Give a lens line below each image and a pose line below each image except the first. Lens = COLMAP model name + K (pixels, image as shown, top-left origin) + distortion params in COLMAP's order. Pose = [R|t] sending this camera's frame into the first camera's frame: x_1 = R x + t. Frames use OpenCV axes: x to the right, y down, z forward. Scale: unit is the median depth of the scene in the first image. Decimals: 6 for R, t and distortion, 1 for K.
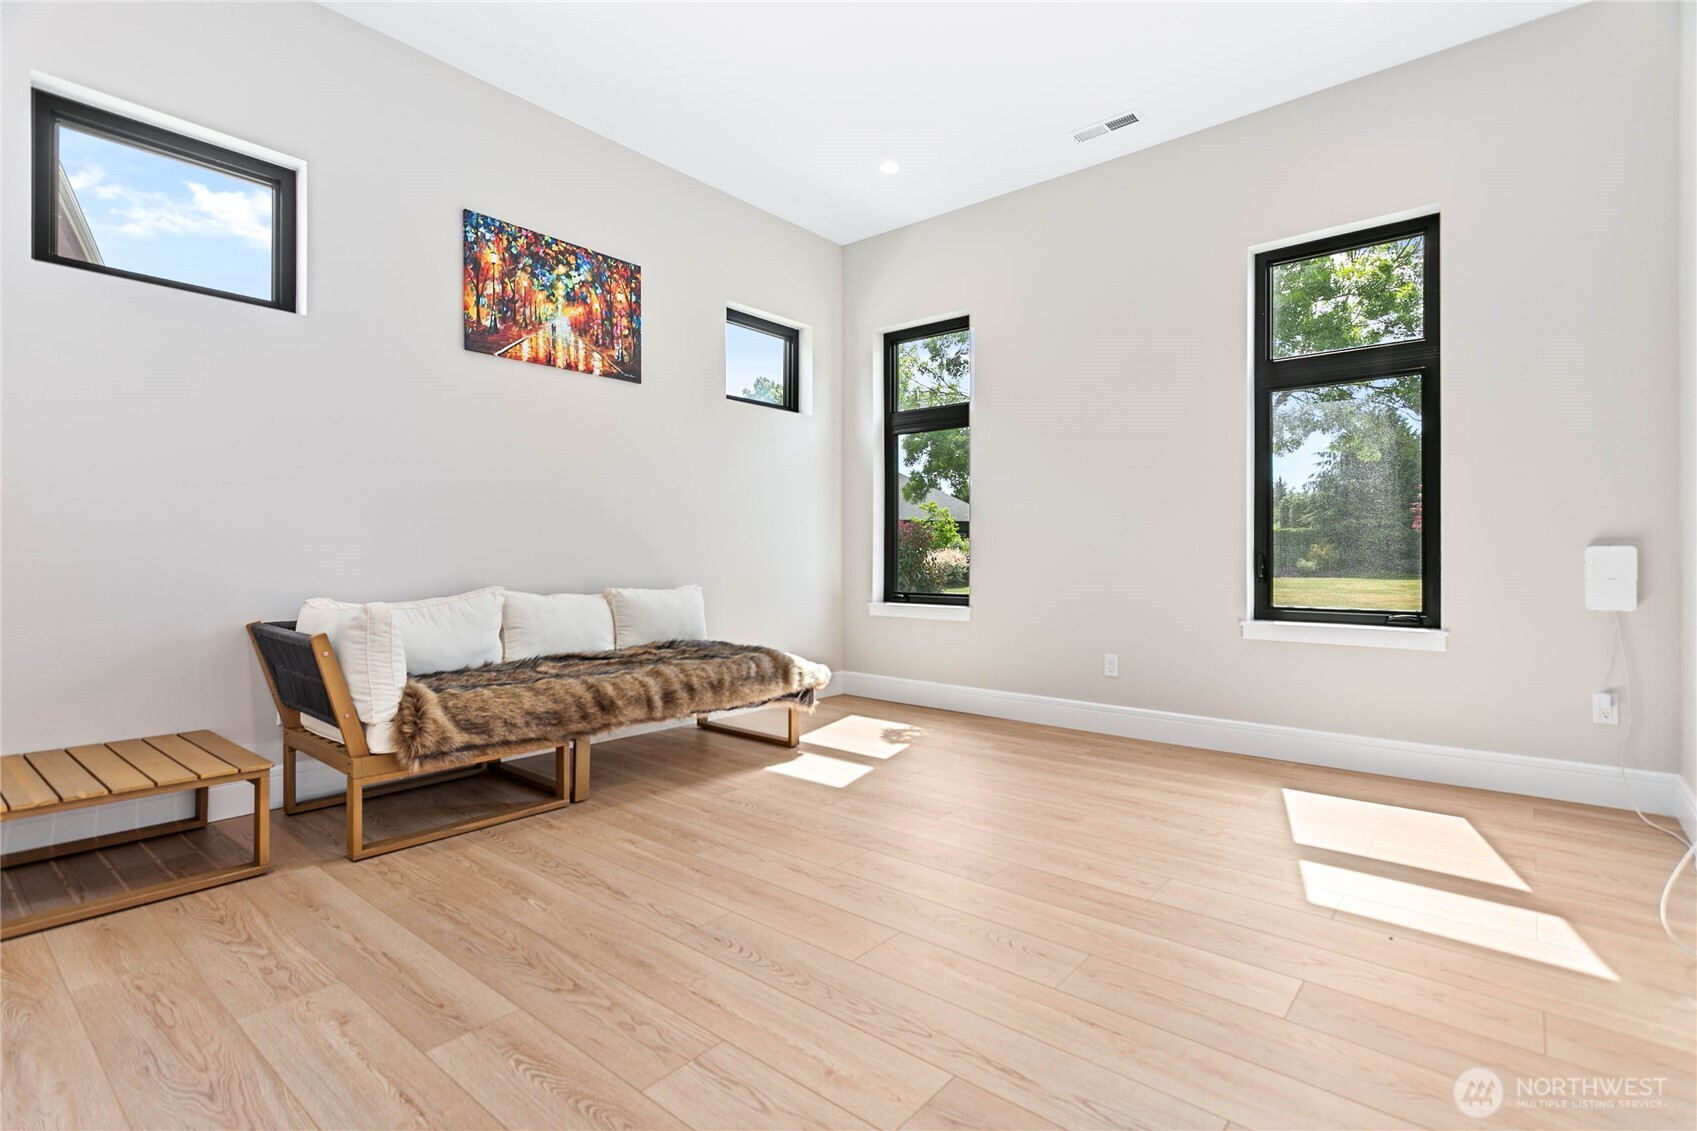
lens RADIAL K [[802.3, 0, 849.4], [0, 802.3, 548.3], [0, 0, 1]] dist [0.007981, 0.001751]
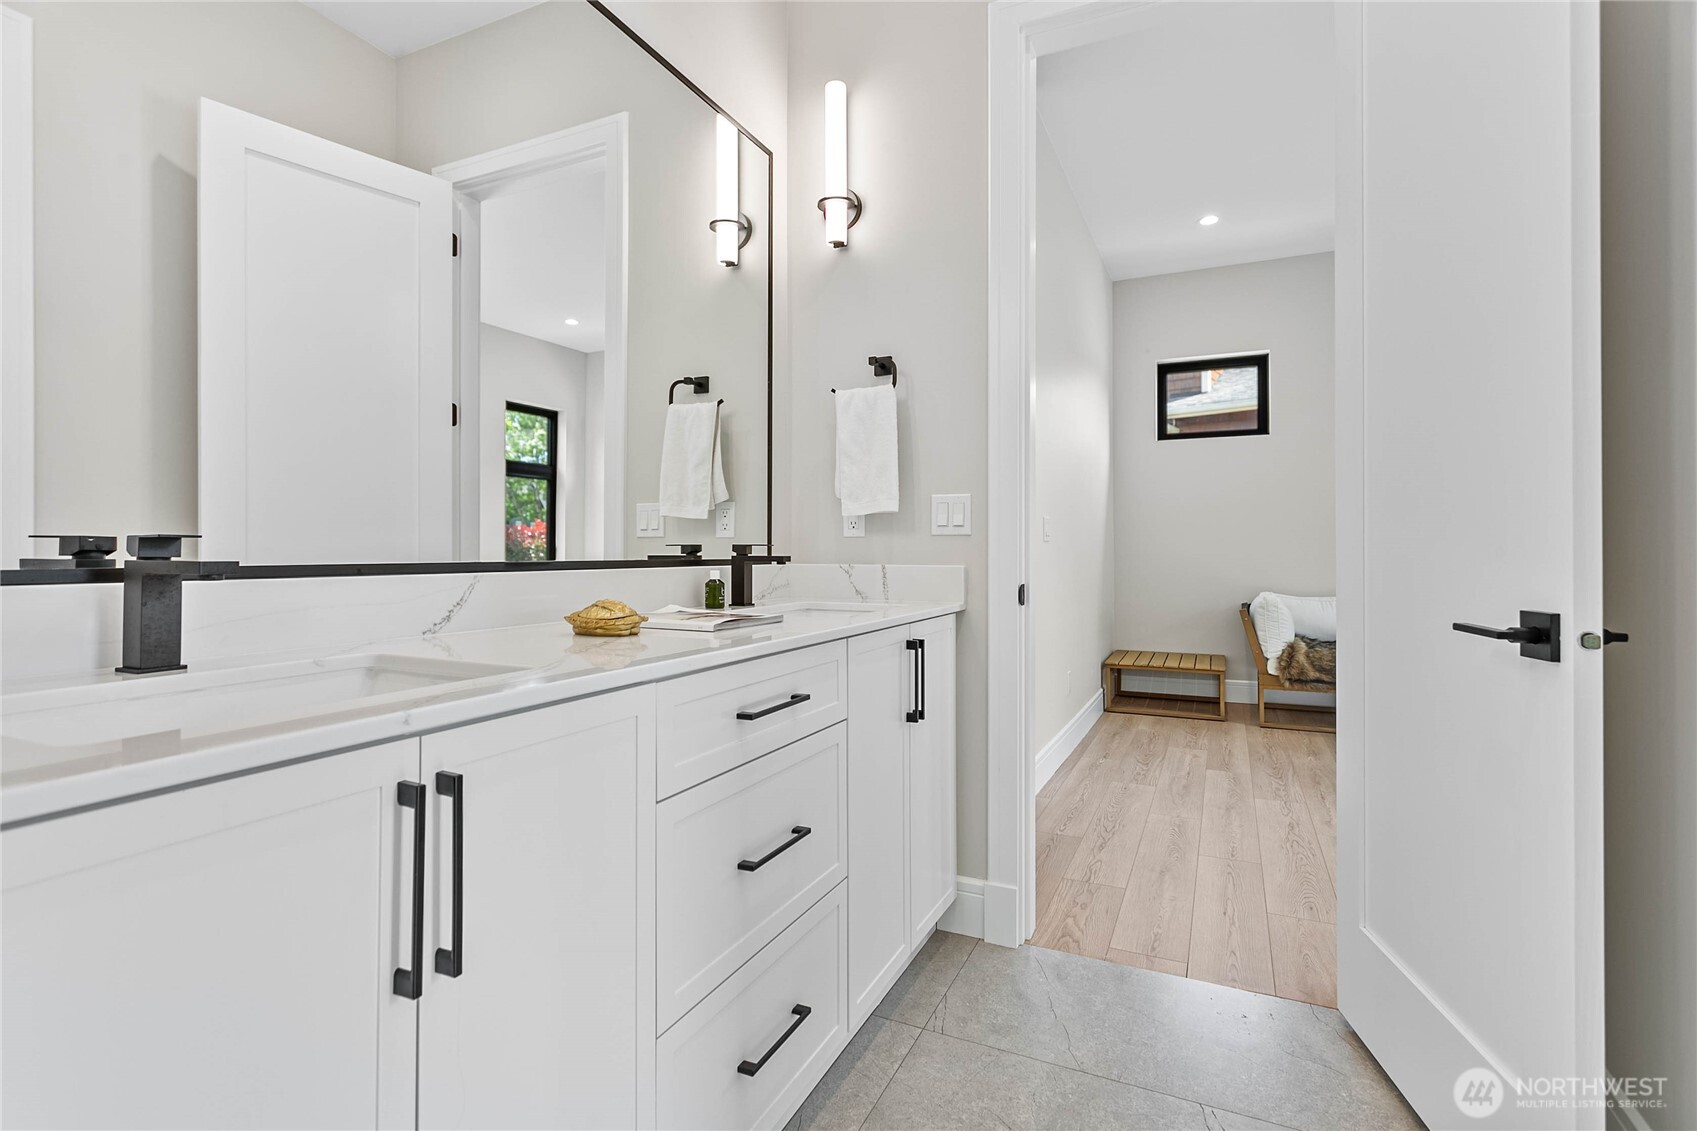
lens RADIAL K [[802.3, 0, 848.6], [0, 802.3, 557.9], [0, 0, 1]] dist [0.007981, 0.001751]
pose [[0.244684, -0.006560, -0.969581, 0.997656], [0.015135, 0.999881, -0.002946, -0.029203], [0.969485, -0.013954, 0.244754, -0.422137]]
